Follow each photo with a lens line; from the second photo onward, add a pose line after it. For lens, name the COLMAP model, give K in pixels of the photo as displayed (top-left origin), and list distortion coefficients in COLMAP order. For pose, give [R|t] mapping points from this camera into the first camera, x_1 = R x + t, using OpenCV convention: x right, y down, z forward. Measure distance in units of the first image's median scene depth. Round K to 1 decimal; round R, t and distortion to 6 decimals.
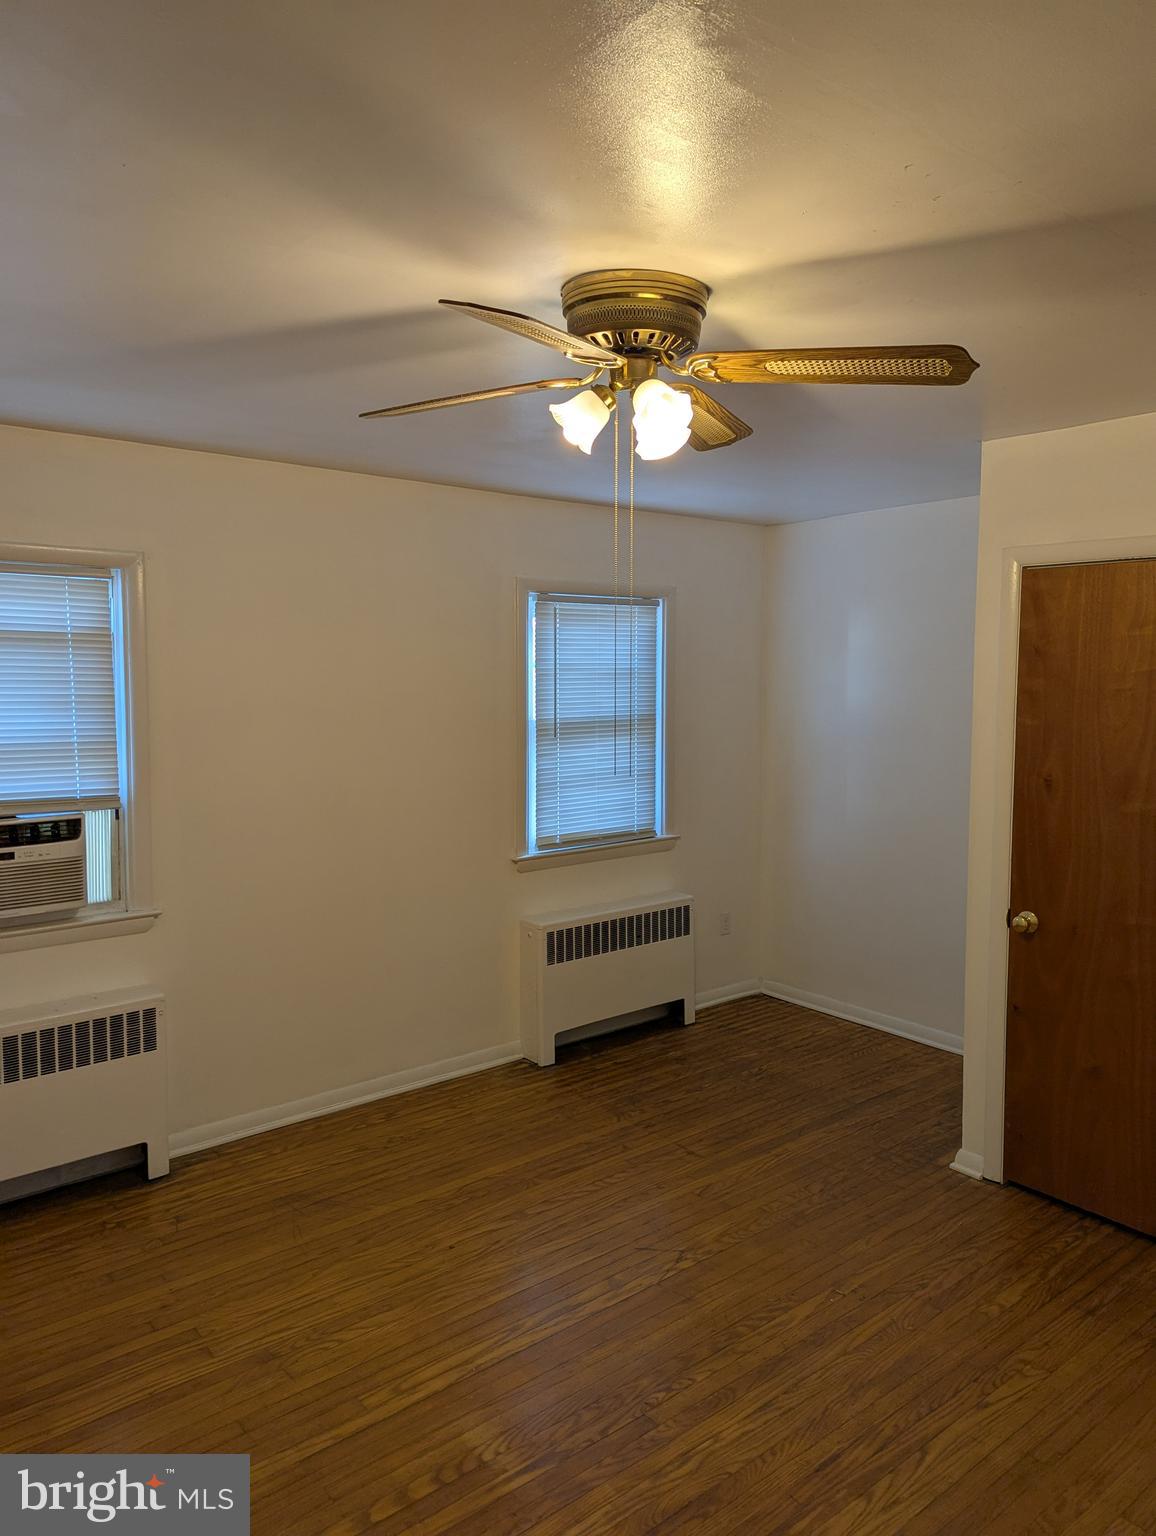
lens RADIAL K [[1075.8, 0, 574.4], [0, 1075.8, 771.1], [0, 0, 1]] dist [0.039039, -0.011326]
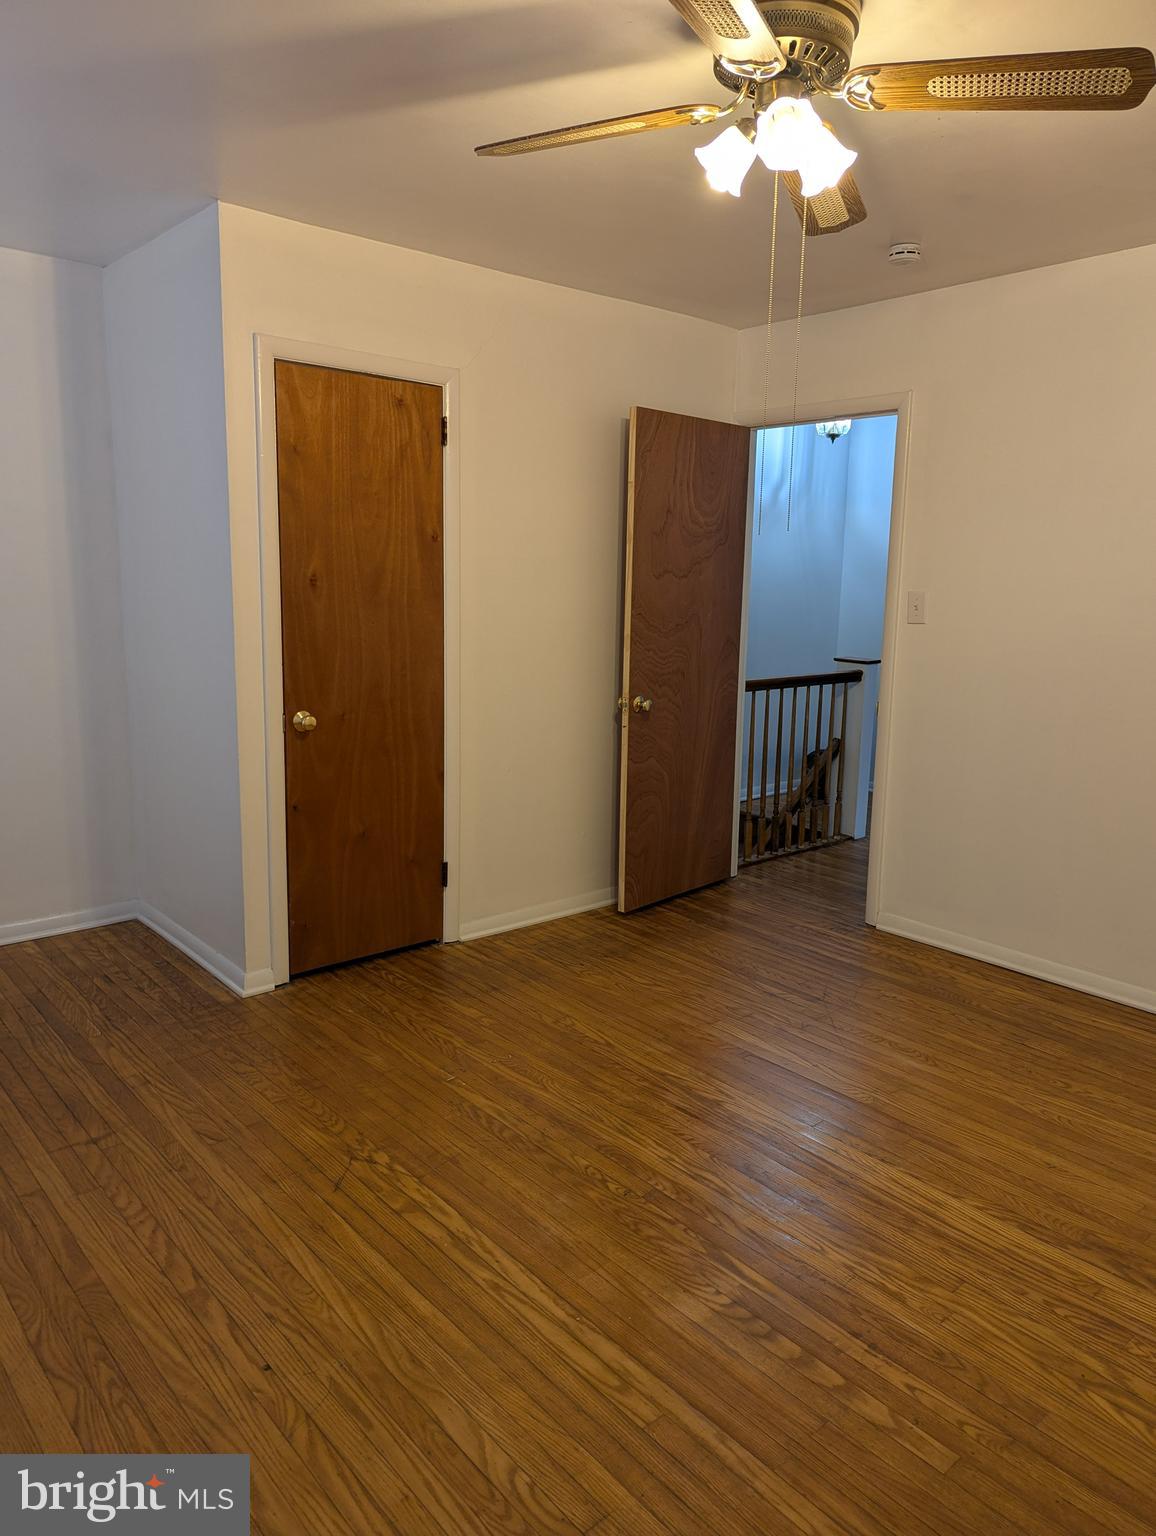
lens RADIAL K [[1075.8, 0, 575.1], [0, 1075.8, 758.8], [0, 0, 1]] dist [0.039039, -0.011326]
pose [[-0.012827, -0.178807, 0.983800, -0.611524], [0.081816, 0.980395, 0.179255, 0.011513], [-0.996565, 0.082790, 0.002054, 0.749637]]
